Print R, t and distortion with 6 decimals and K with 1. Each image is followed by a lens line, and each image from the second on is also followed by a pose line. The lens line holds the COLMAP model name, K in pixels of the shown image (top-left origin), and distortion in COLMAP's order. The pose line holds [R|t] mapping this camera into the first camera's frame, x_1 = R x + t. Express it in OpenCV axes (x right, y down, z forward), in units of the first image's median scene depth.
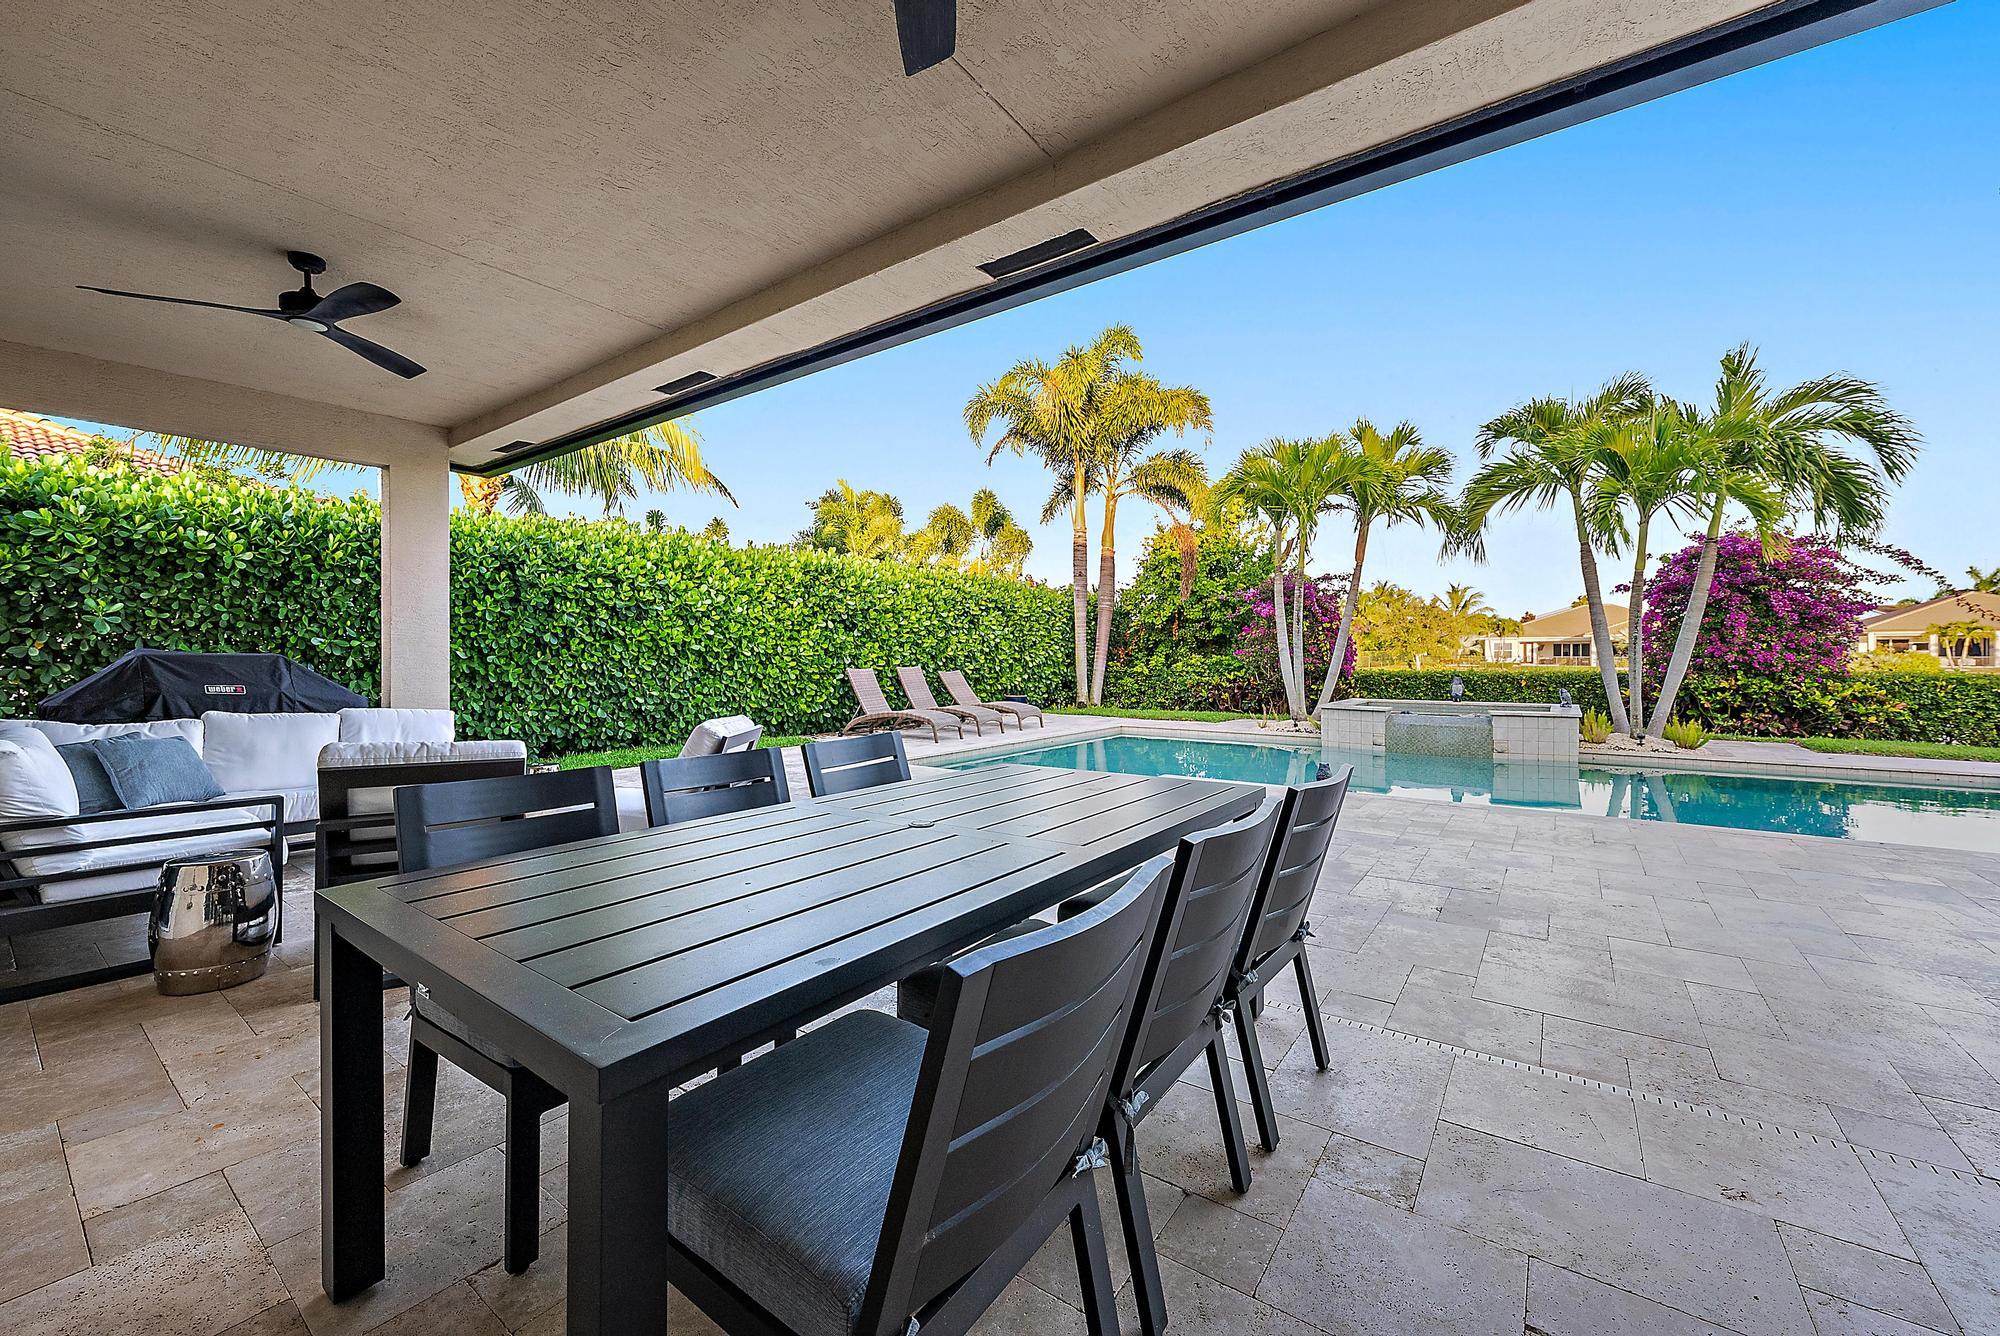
lens RADIAL K [[771.4, 0, 997.2], [0, 771.4, 665.4], [0, 0, 1]] dist [-0.006747, 0.000078]
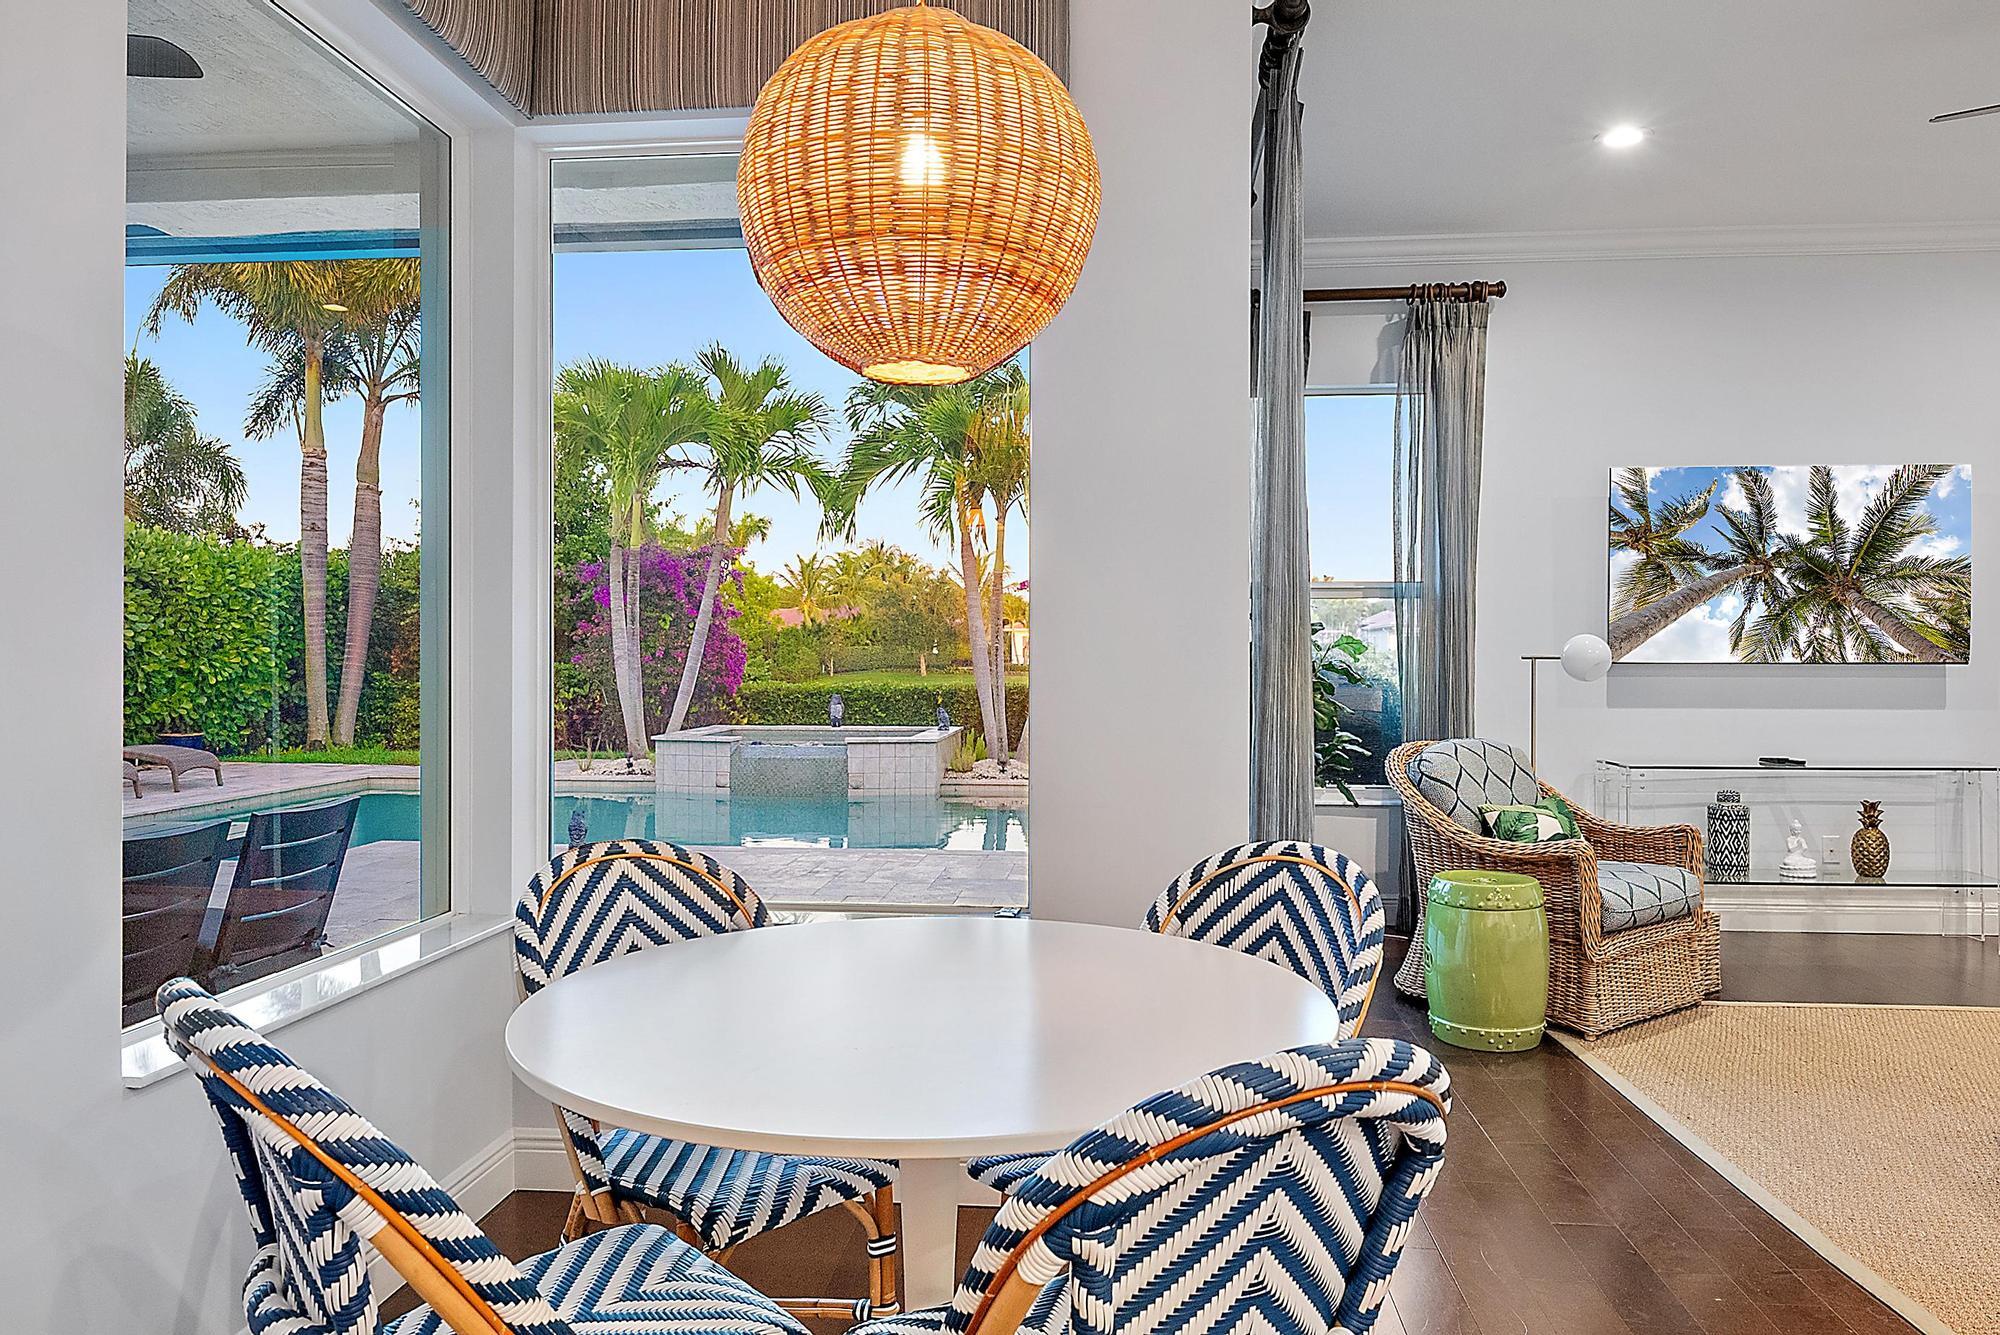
lens RADIAL K [[1341.7, 0, 1003.1], [0, 1341.7, 649.6], [0, 0, 1]] dist [-0.011300, -0.006777]
pose [[0.857148, 0.004519, 0.515051, 0.032795], [0.002673, 0.999909, -0.013222, -0.008231], [-0.515064, 0.012710, 0.857057, -0.167522]]
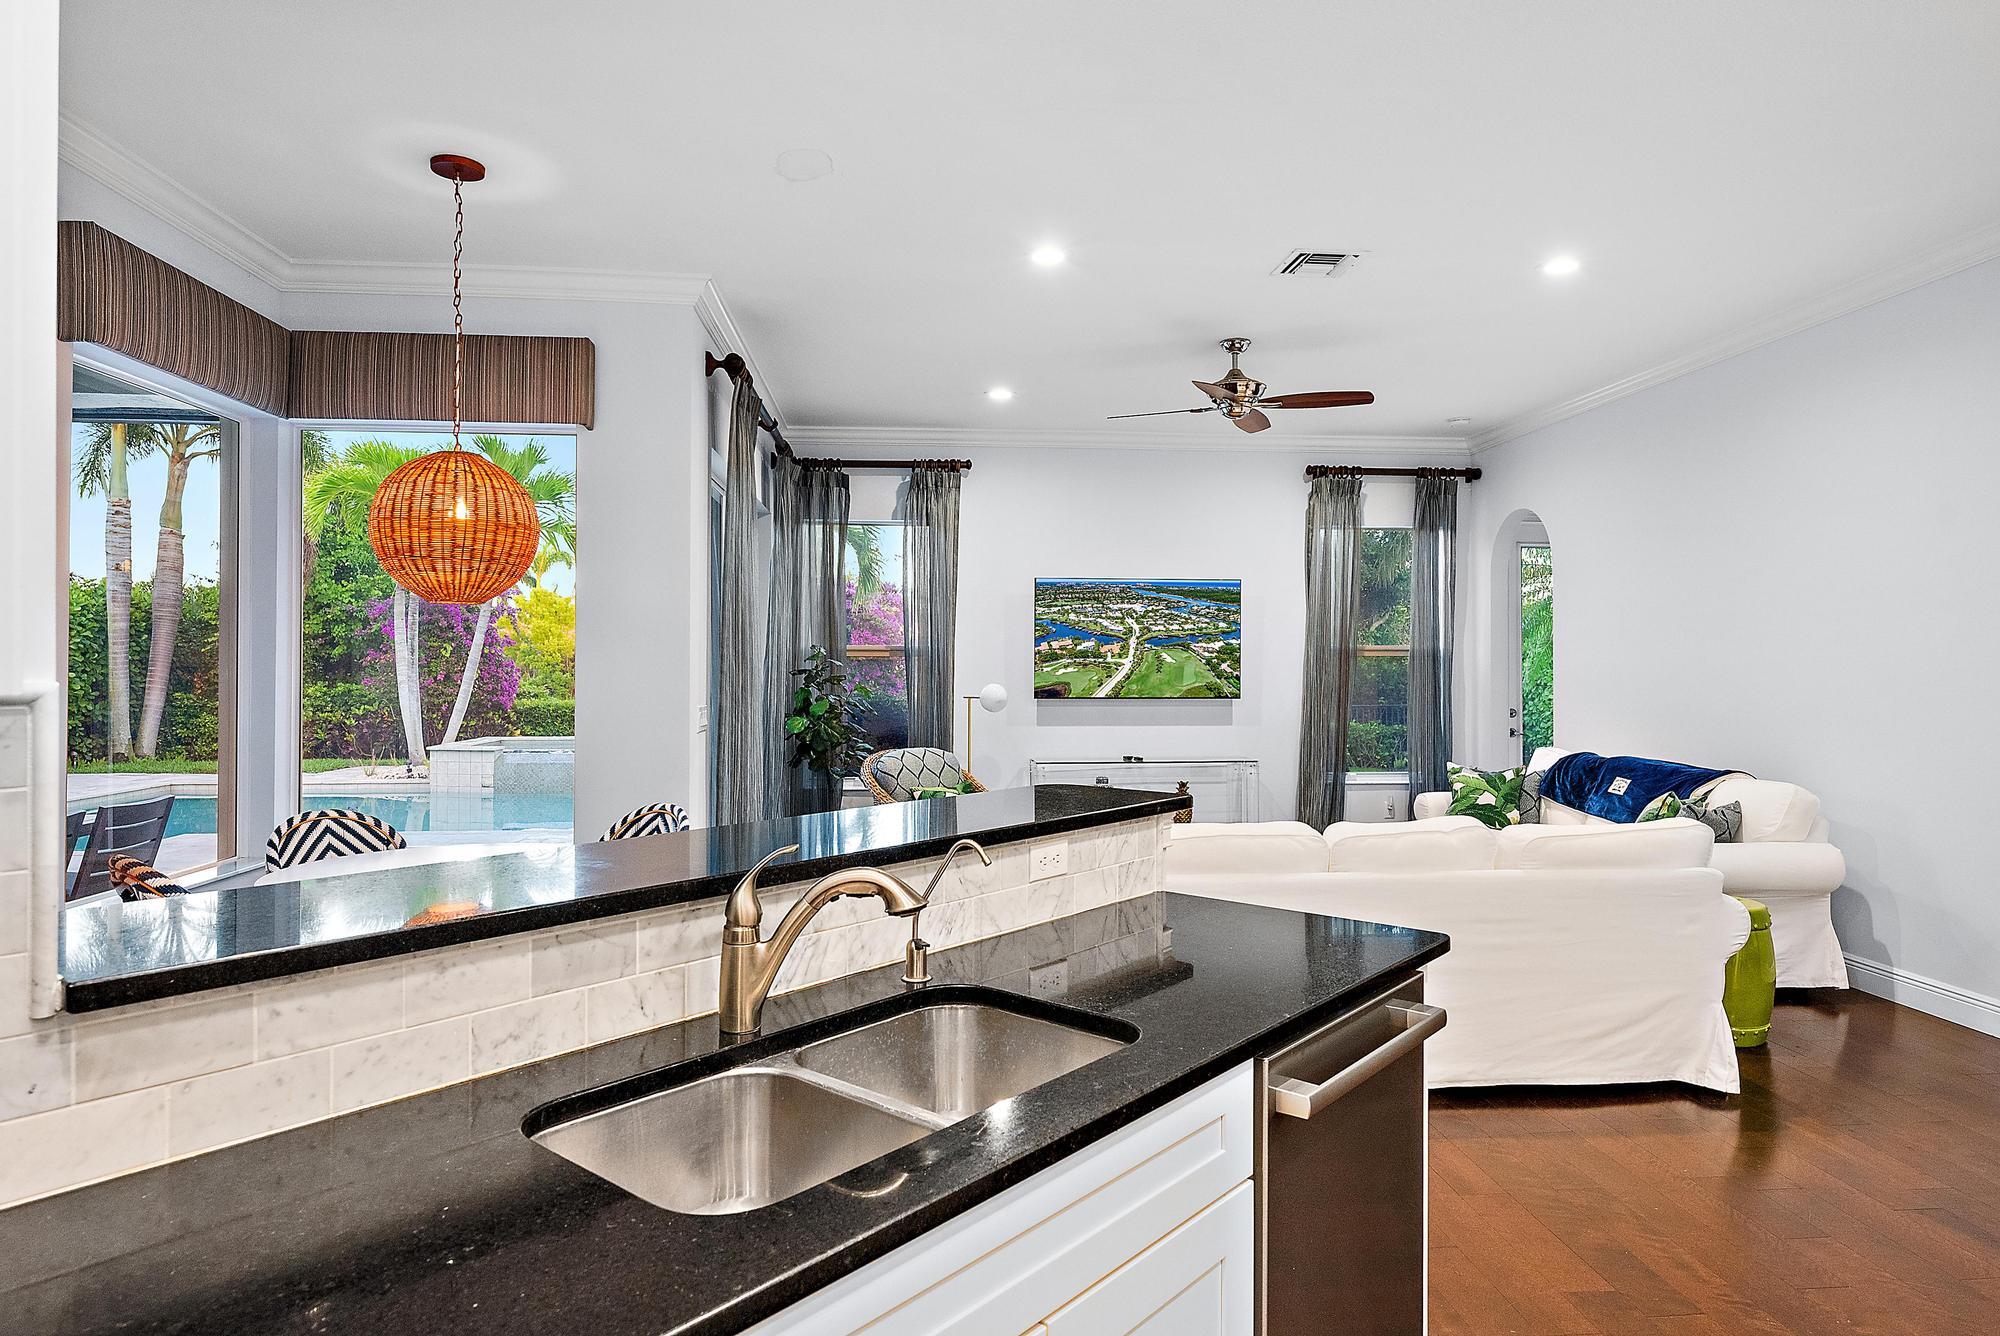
lens RADIAL K [[1161.0, 0, 1004.0], [0, 1161.0, 649.5], [0, 0, 1]] dist [-0.003248, -0.001689]
pose [[0.748707, 0.013111, 0.662772, 0.015859], [0.003807, 0.999703, -0.024078, -0.017321], [-0.662890, 0.020551, 0.748434, -0.299503]]
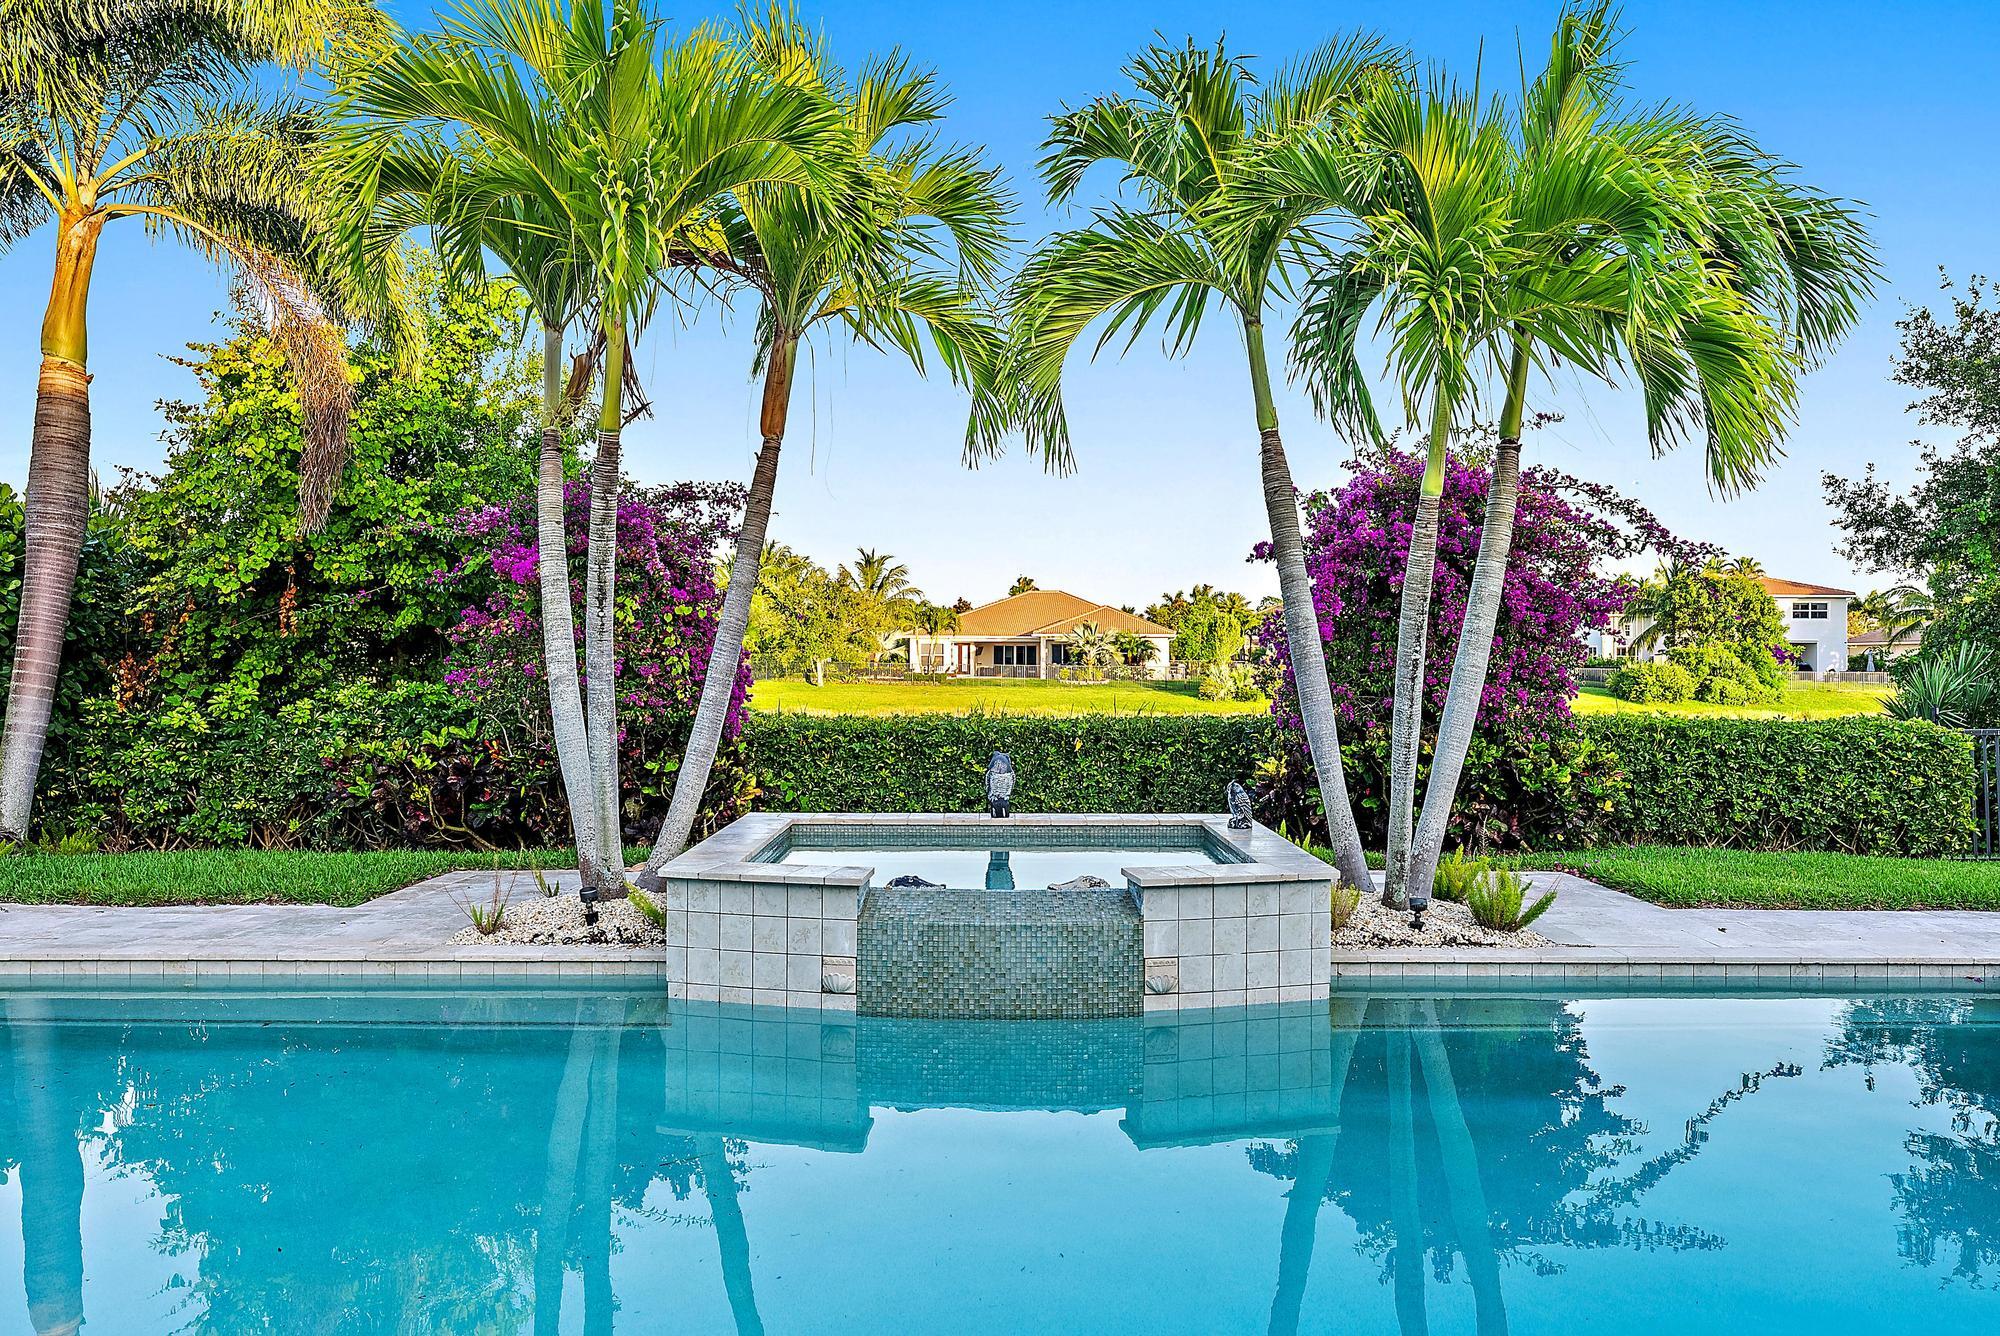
lens RADIAL K [[1313.1, 0, 1008.1], [0, 1313.1, 639.9], [0, 0, 1]] dist [-0.001624, -0.000578]
pose [[0.797089, 0.014761, 0.603682, 0.137651], [0.000905, 0.999671, -0.025639, -0.017268], [-0.603861, 0.020983, 0.796813, 0.323853]]
